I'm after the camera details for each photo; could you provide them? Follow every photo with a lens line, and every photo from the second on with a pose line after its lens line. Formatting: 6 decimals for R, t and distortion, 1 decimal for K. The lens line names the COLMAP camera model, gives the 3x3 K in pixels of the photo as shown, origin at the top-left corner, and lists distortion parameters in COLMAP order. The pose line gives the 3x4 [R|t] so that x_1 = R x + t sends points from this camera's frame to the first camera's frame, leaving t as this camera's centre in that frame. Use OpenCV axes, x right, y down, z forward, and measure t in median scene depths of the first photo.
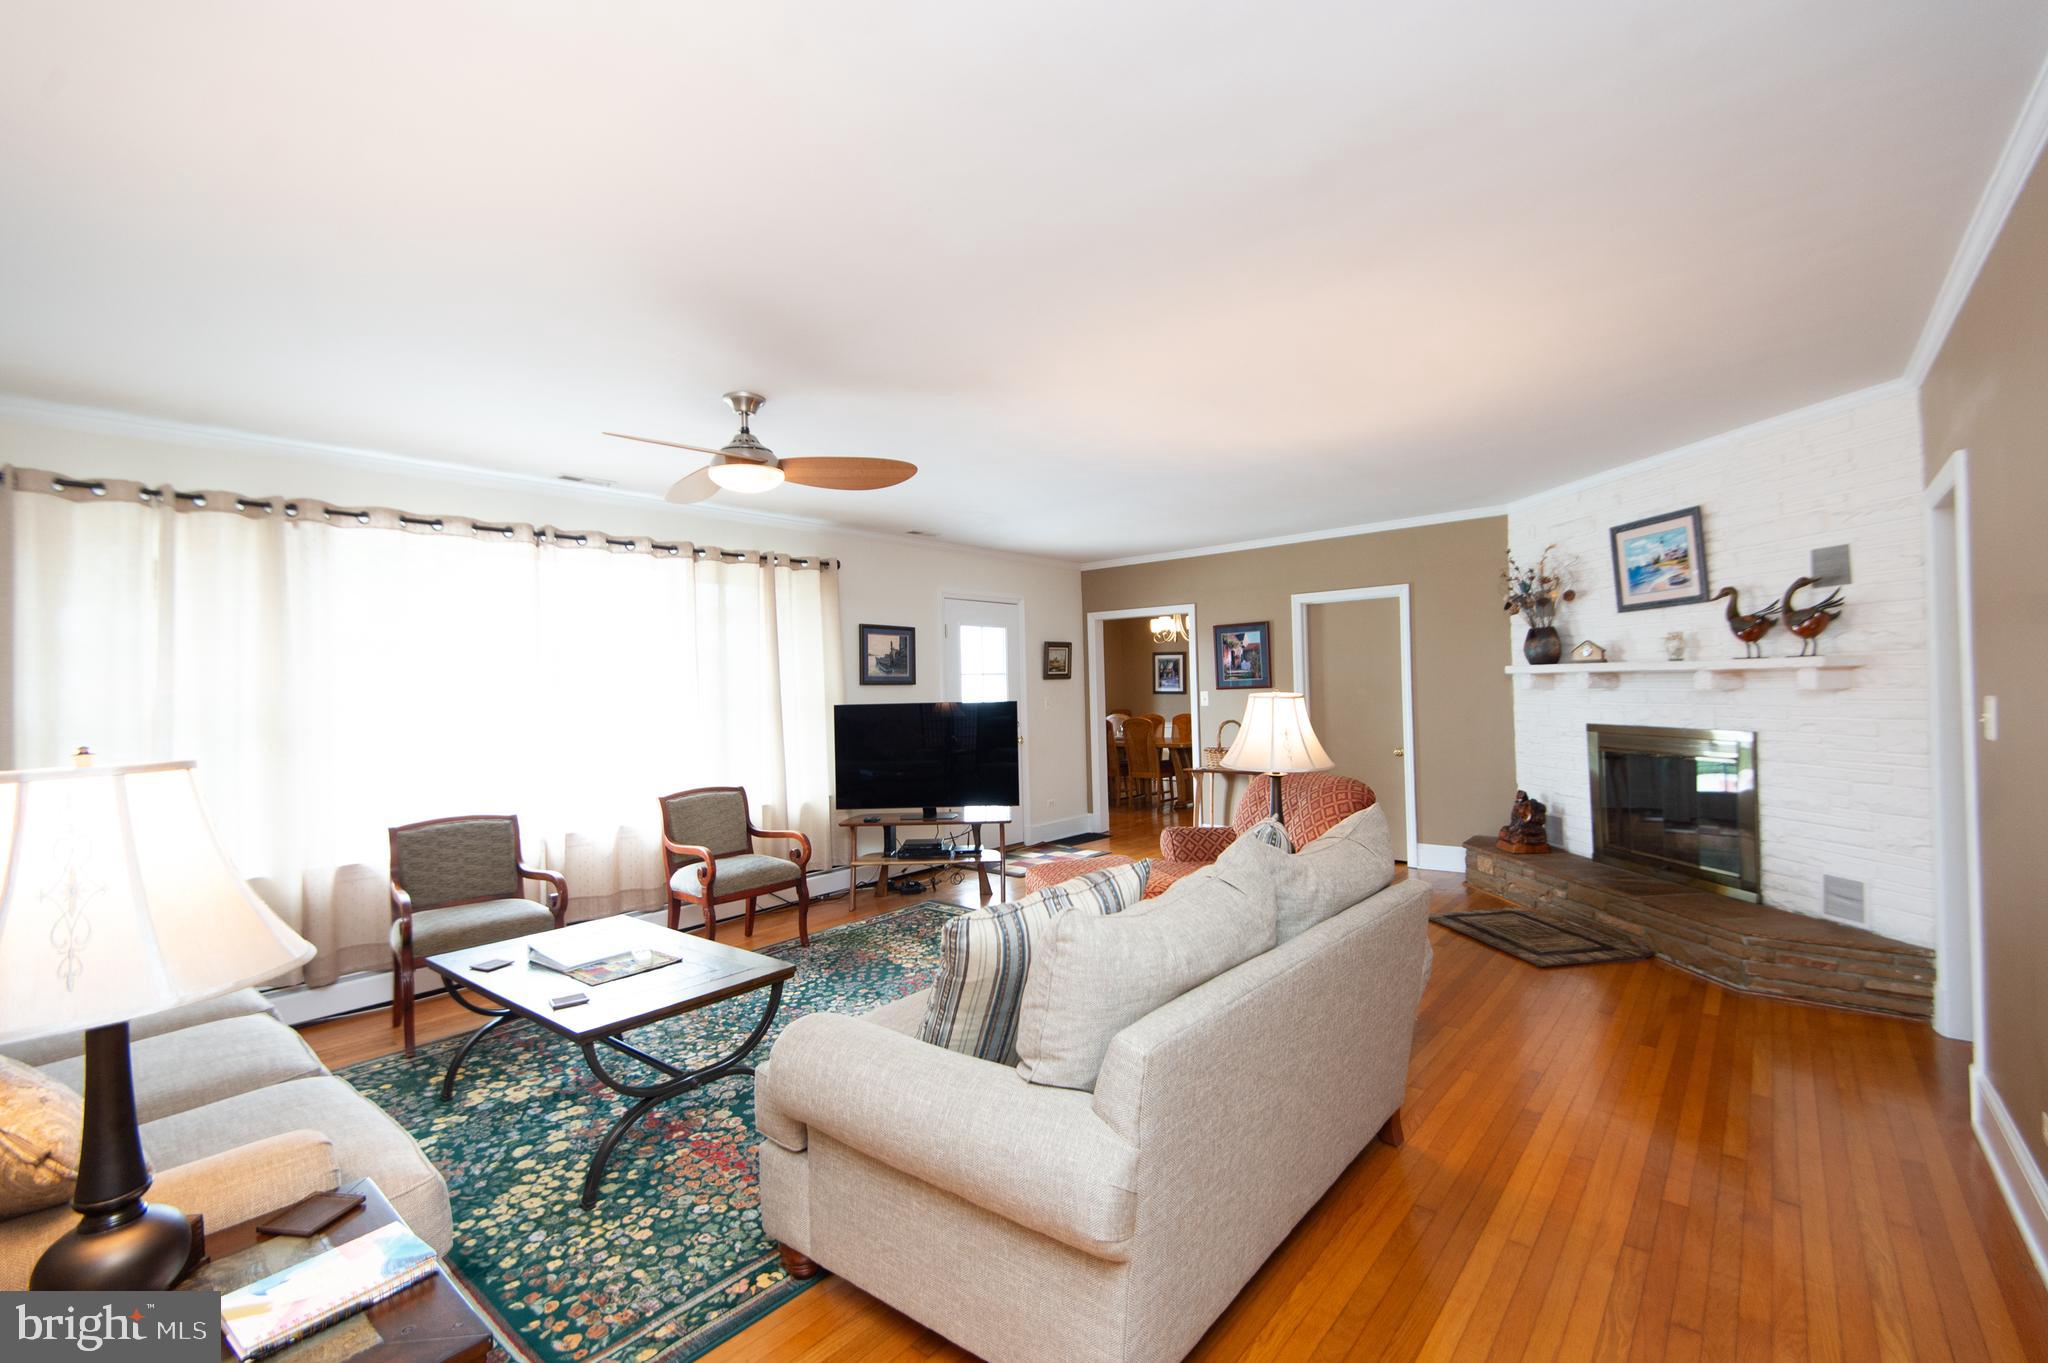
lens RADIAL K [[892.9, 0, 1028.6], [0, 892.9, 684.3], [0, 0, 1]] dist [0.032804, -0.019907]
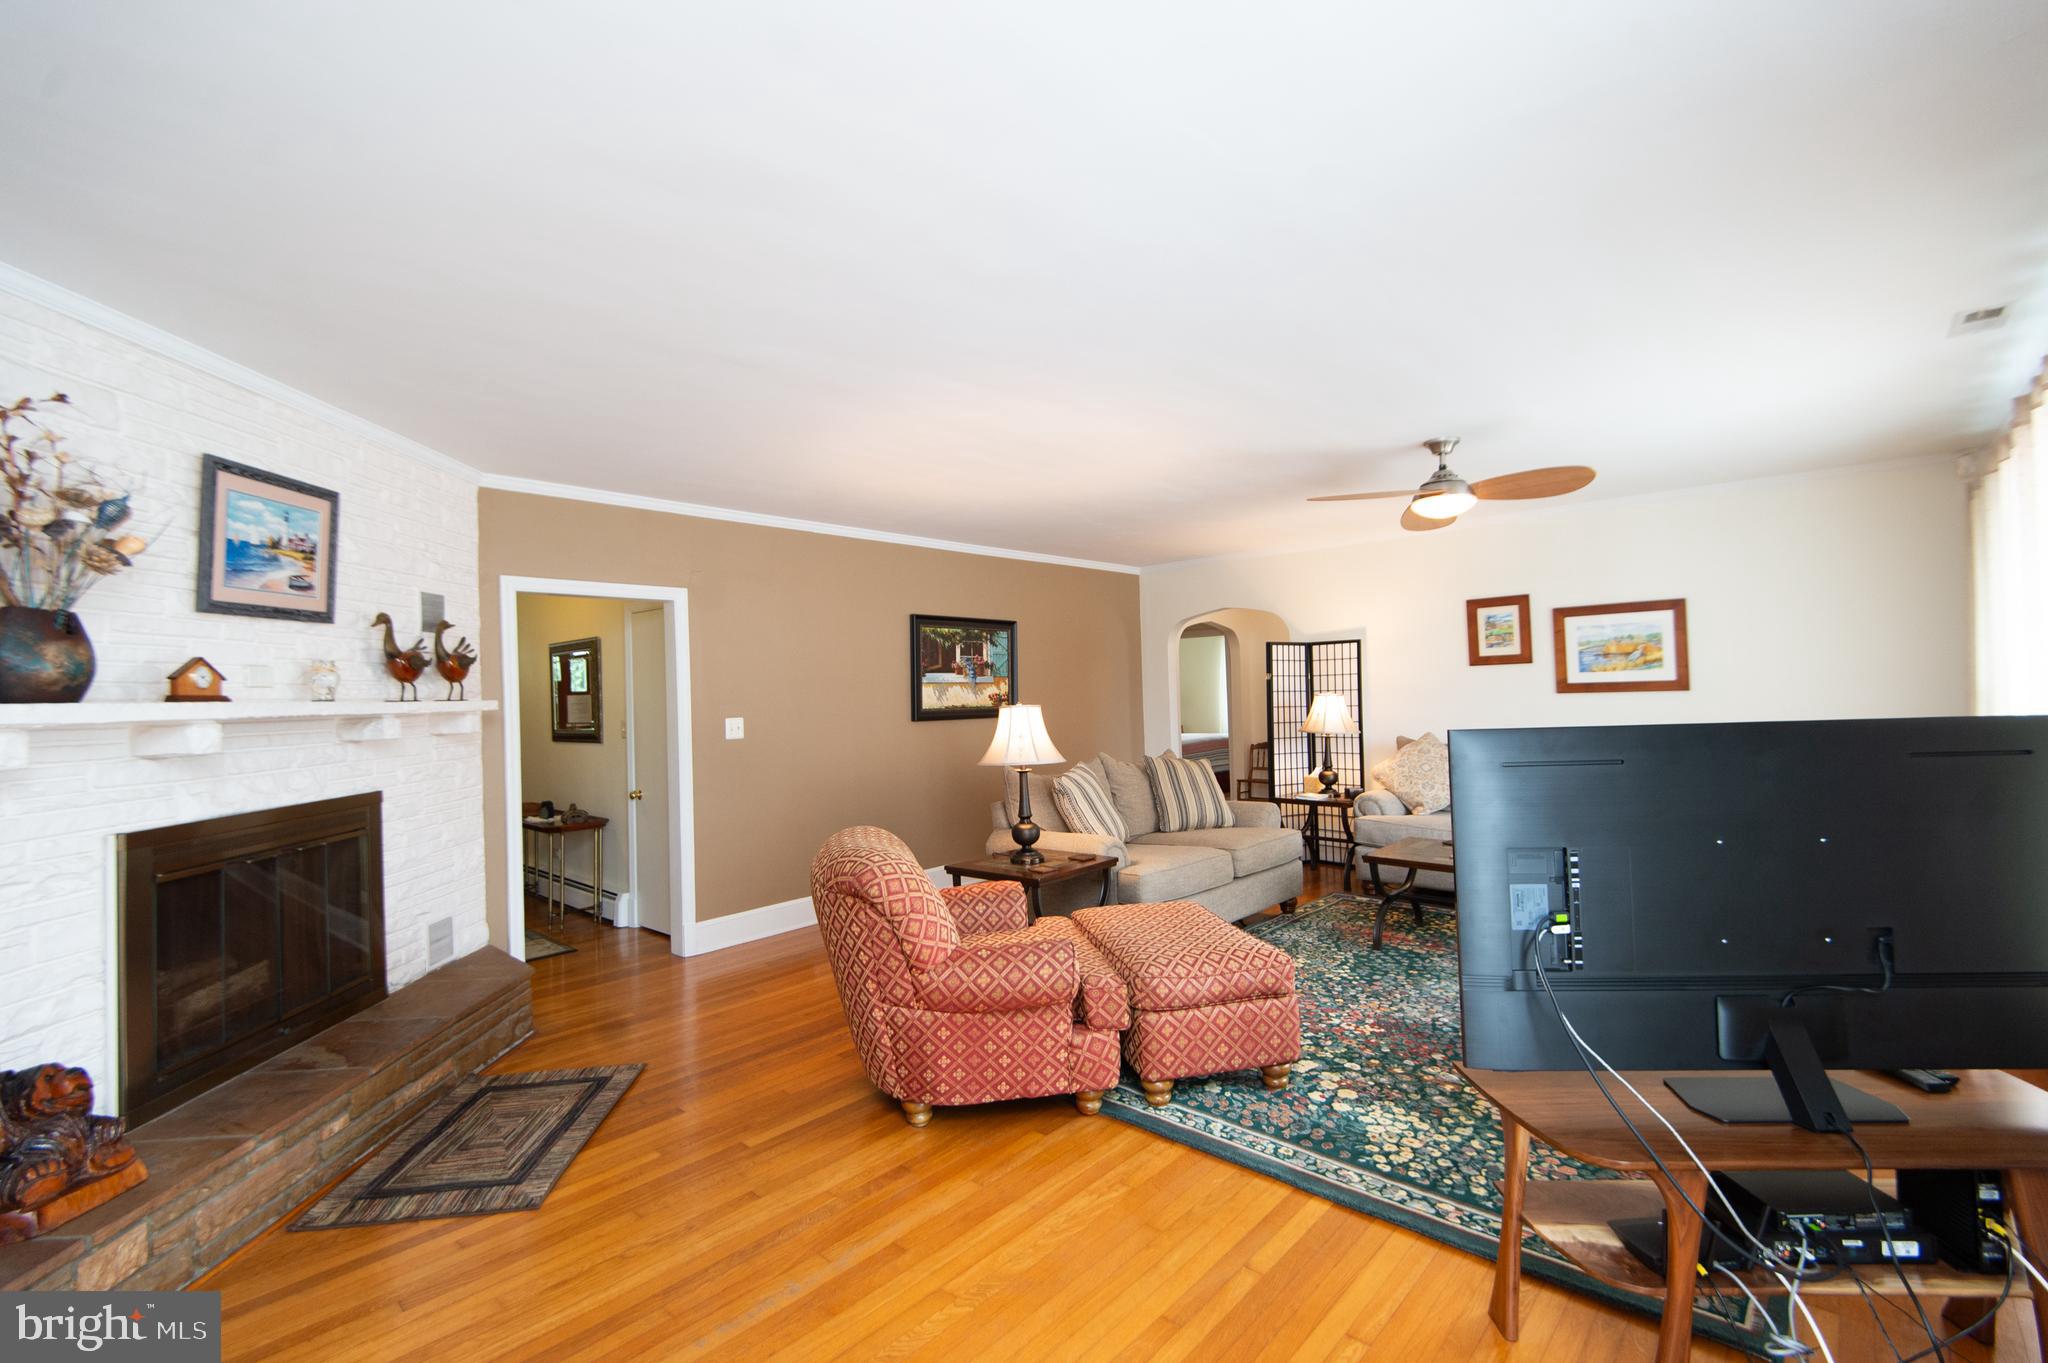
lens RADIAL K [[892.9, 0, 1028.6], [0, 892.9, 684.3], [0, 0, 1]] dist [0.032804, -0.019907]
pose [[-0.997350, 0.055174, 0.047412, 0.148338], [0.054760, 0.998450, -0.009979, -0.003295], [-0.047890, -0.007357, -0.998826, 1.660392]]
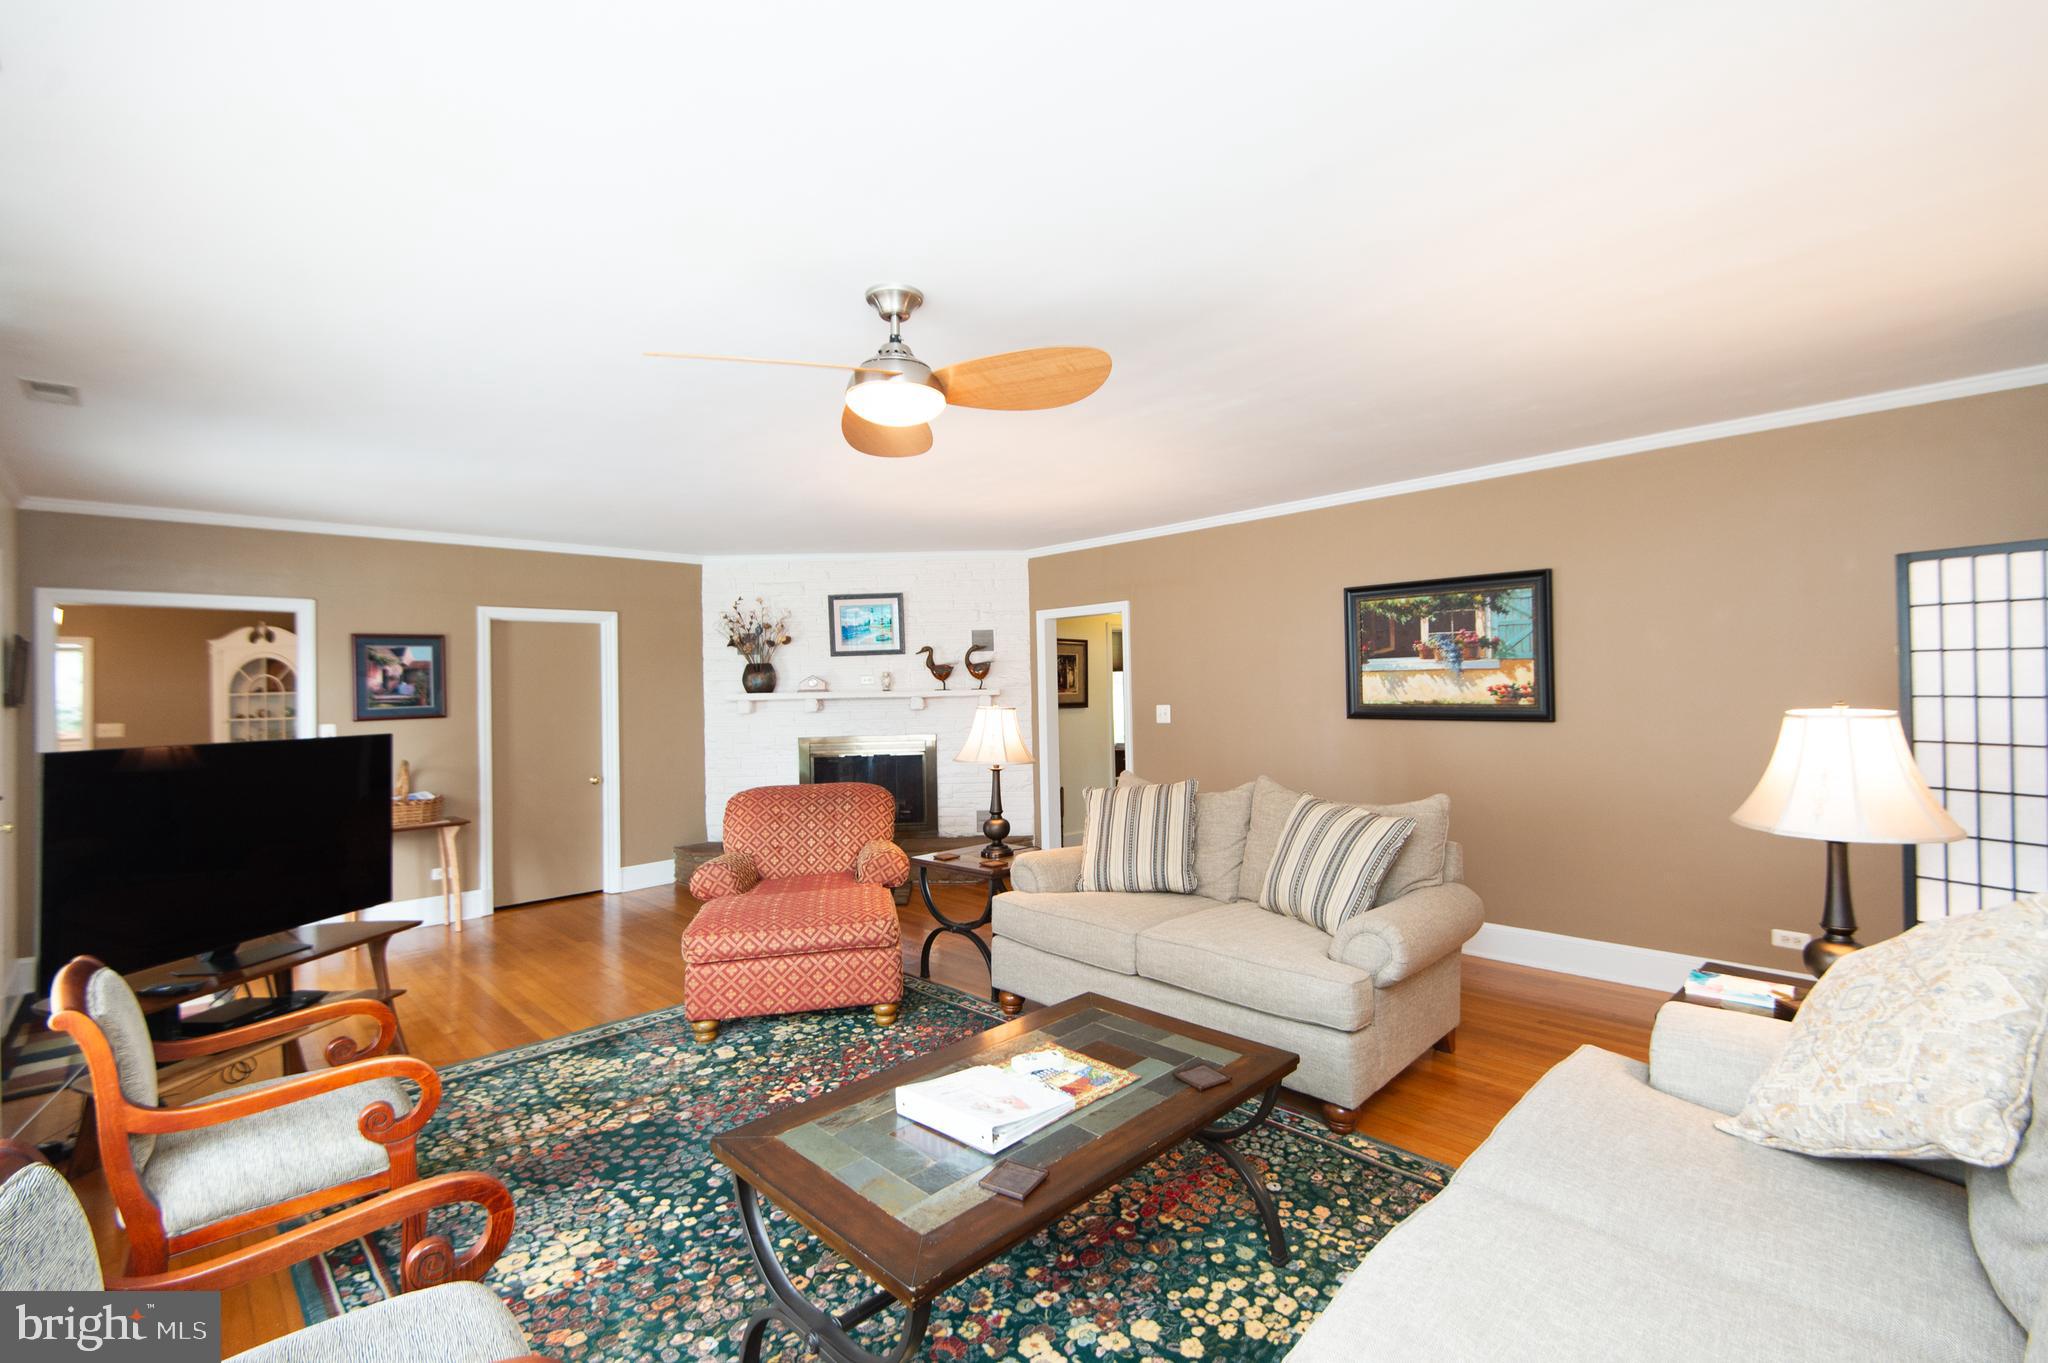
lens RADIAL K [[892.9, 0, 1028.6], [0, 892.9, 684.3], [0, 0, 1]] dist [0.032804, -0.019907]
pose [[0.101404, 0.030954, 0.994364, -0.756206], [0.018661, 0.999281, -0.033010, 0.016595], [-0.994670, 0.021903, 0.100753, 0.610207]]
